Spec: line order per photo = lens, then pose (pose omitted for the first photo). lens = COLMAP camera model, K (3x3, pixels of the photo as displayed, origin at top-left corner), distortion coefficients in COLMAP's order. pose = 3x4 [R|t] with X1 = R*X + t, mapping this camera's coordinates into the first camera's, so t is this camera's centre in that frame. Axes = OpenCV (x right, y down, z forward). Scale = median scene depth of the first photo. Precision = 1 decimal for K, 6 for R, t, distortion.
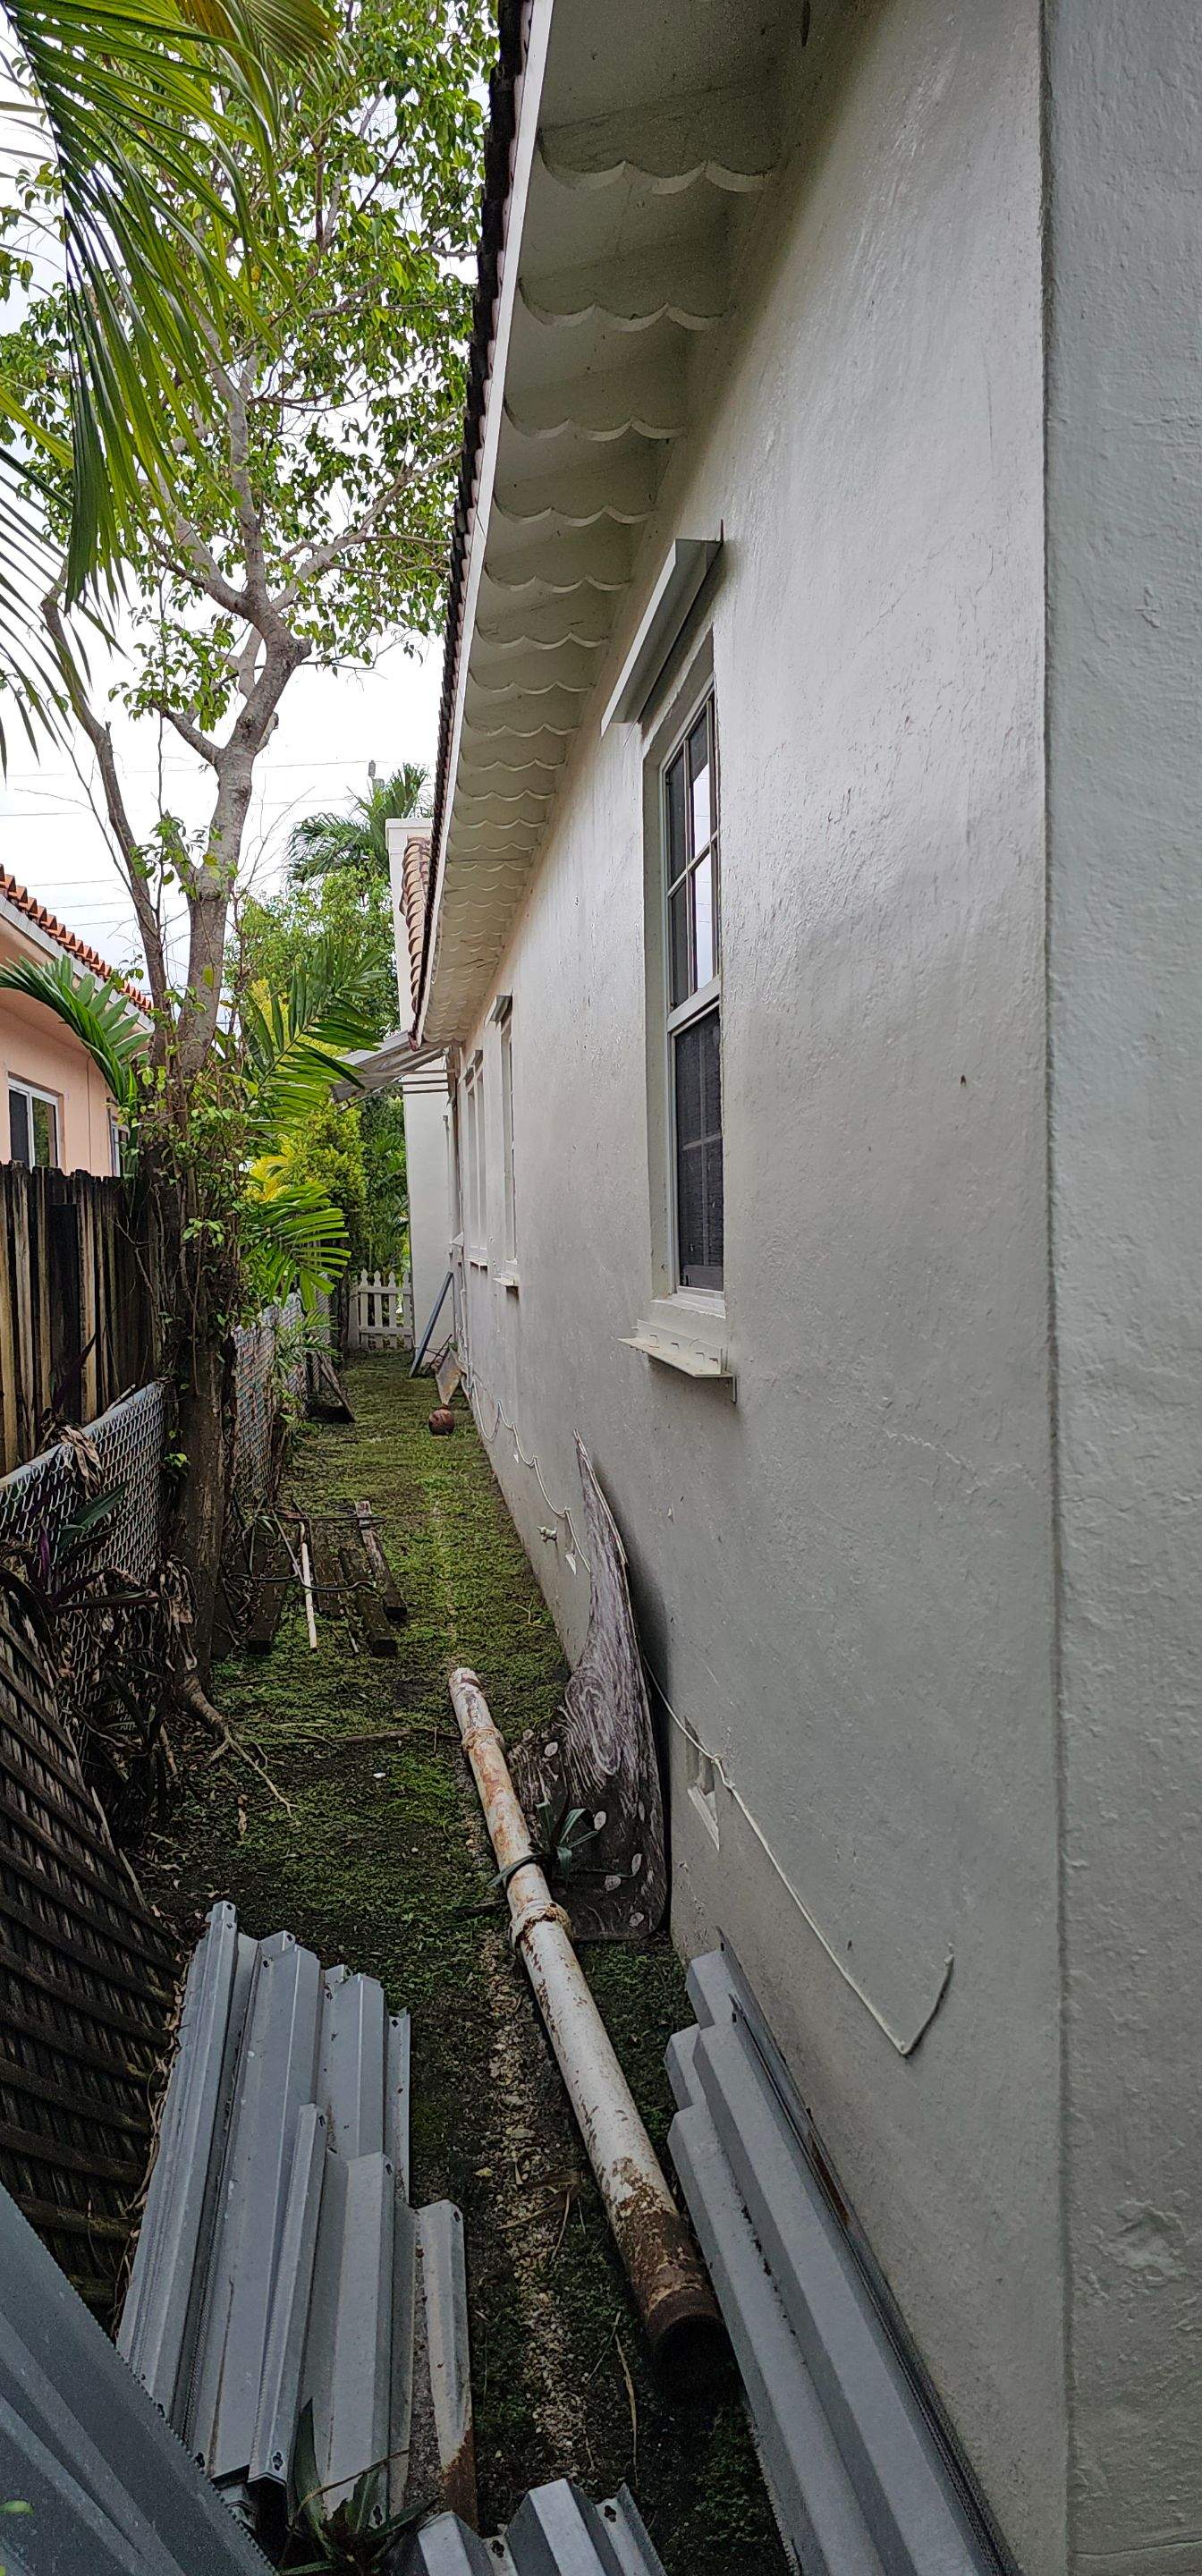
lens RADIAL K [[1778.1, 0, 652.0], [0, 1778.1, 1293.1], [0, 0, 1]] dist [0.089423, -0.108730]
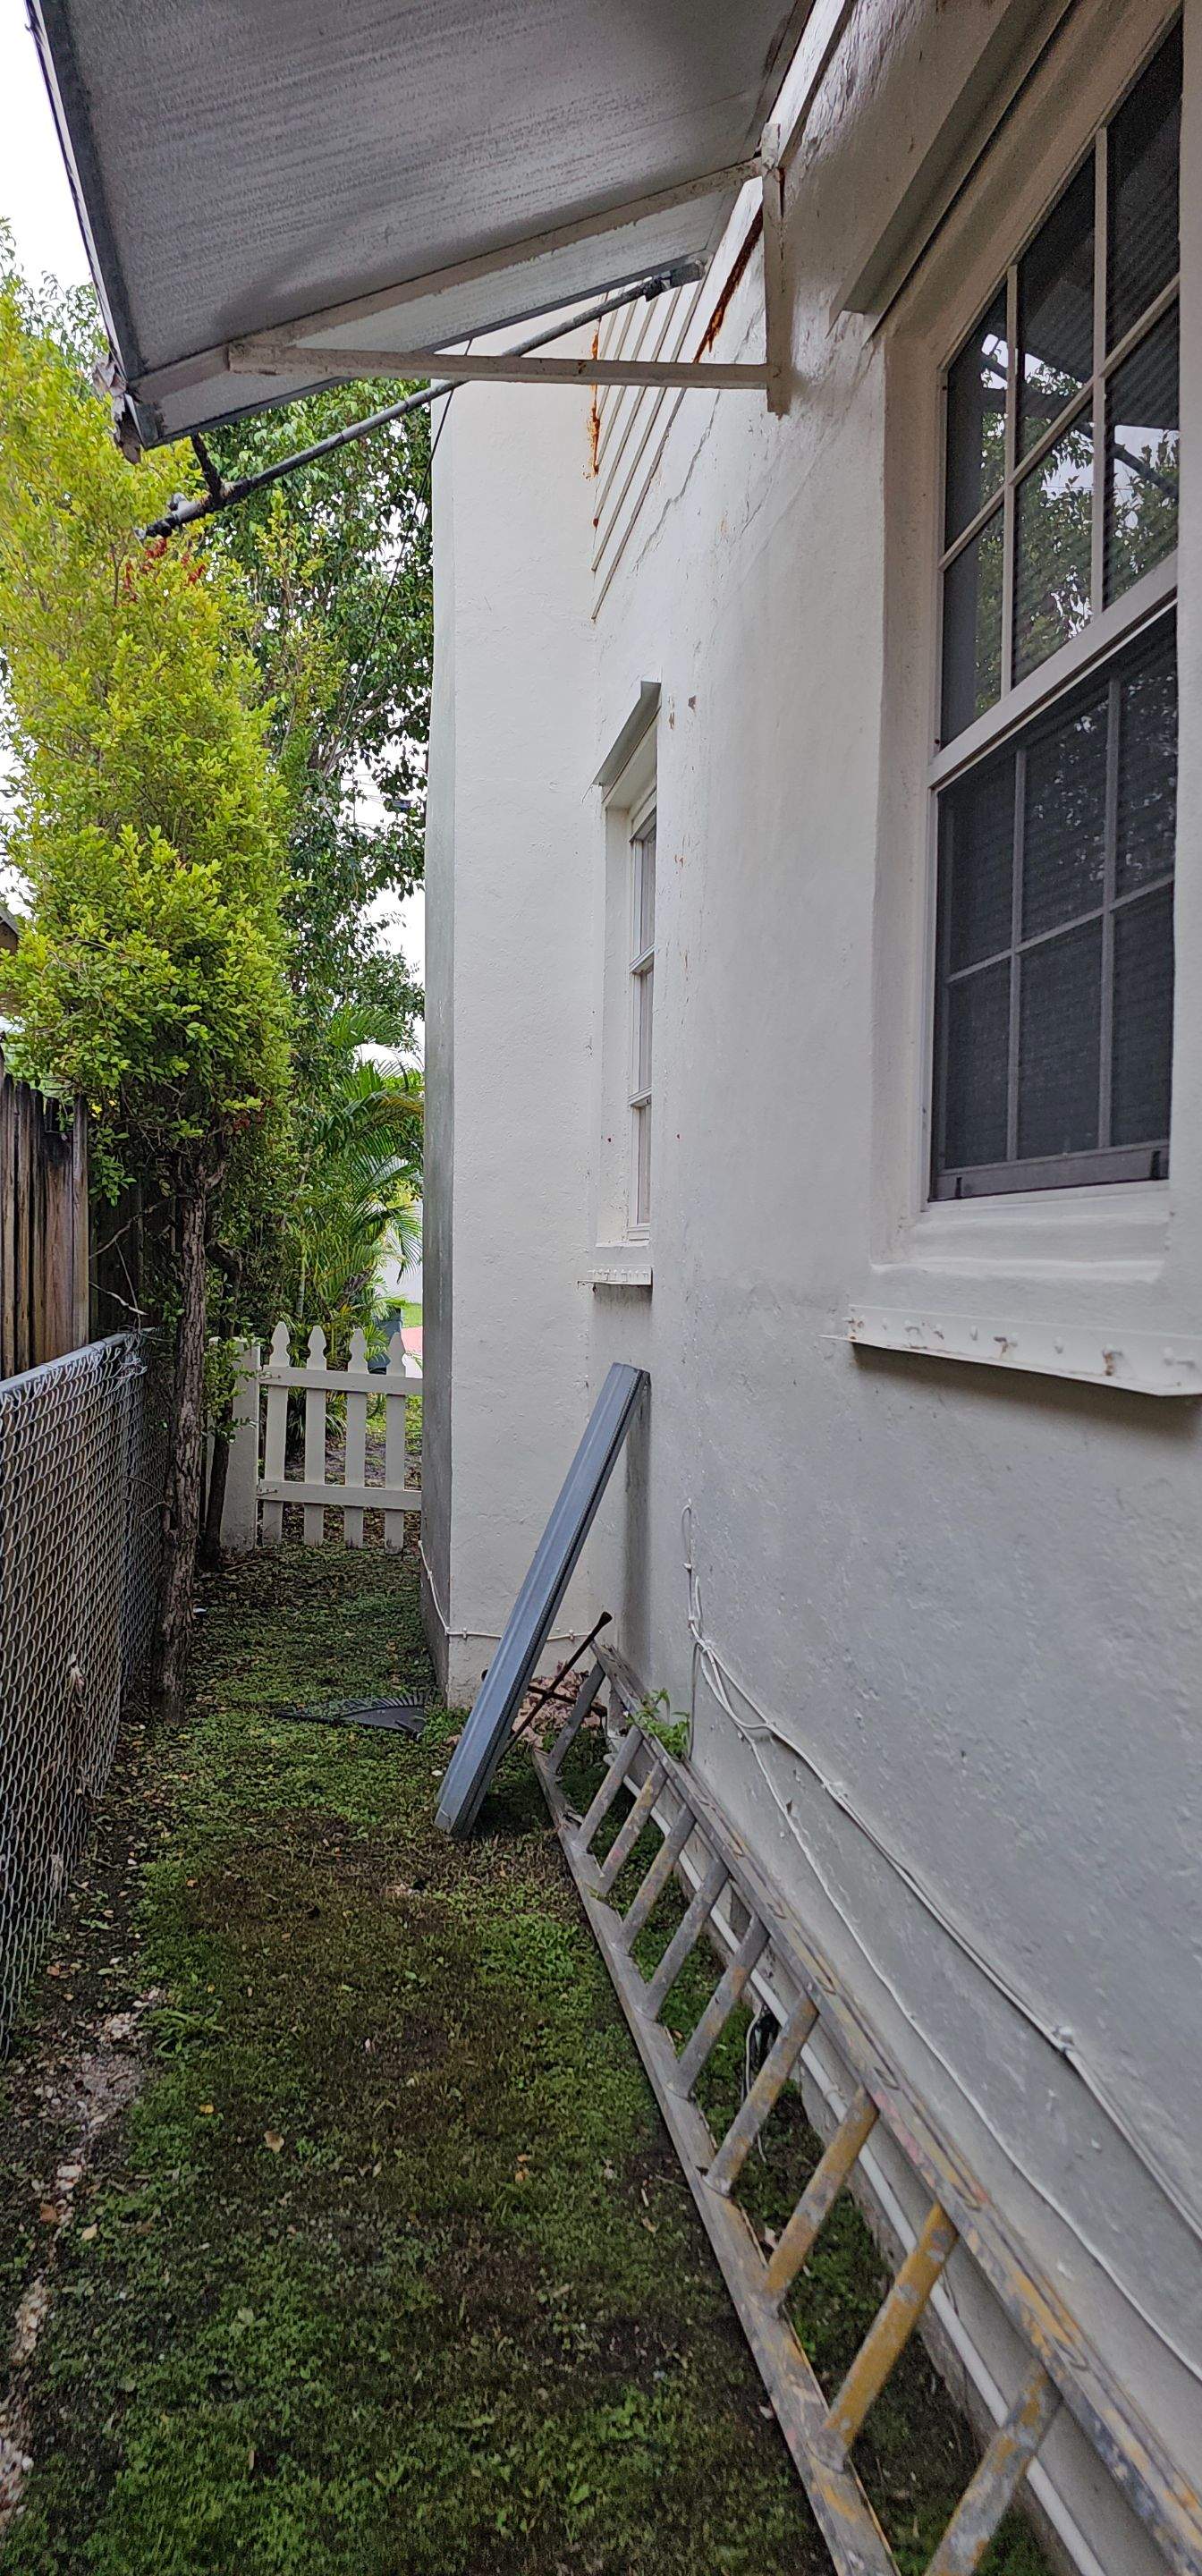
lens RADIAL K [[1778.1, 0, 652.0], [0, 1778.1, 1293.1], [0, 0, 1]] dist [0.089423, -0.108730]
pose [[0.998525, 0.041722, 0.034743, -0.139135], [-0.040997, 0.998932, -0.021325, -0.019828], [-0.035596, 0.019869, 0.999169, 0.890031]]
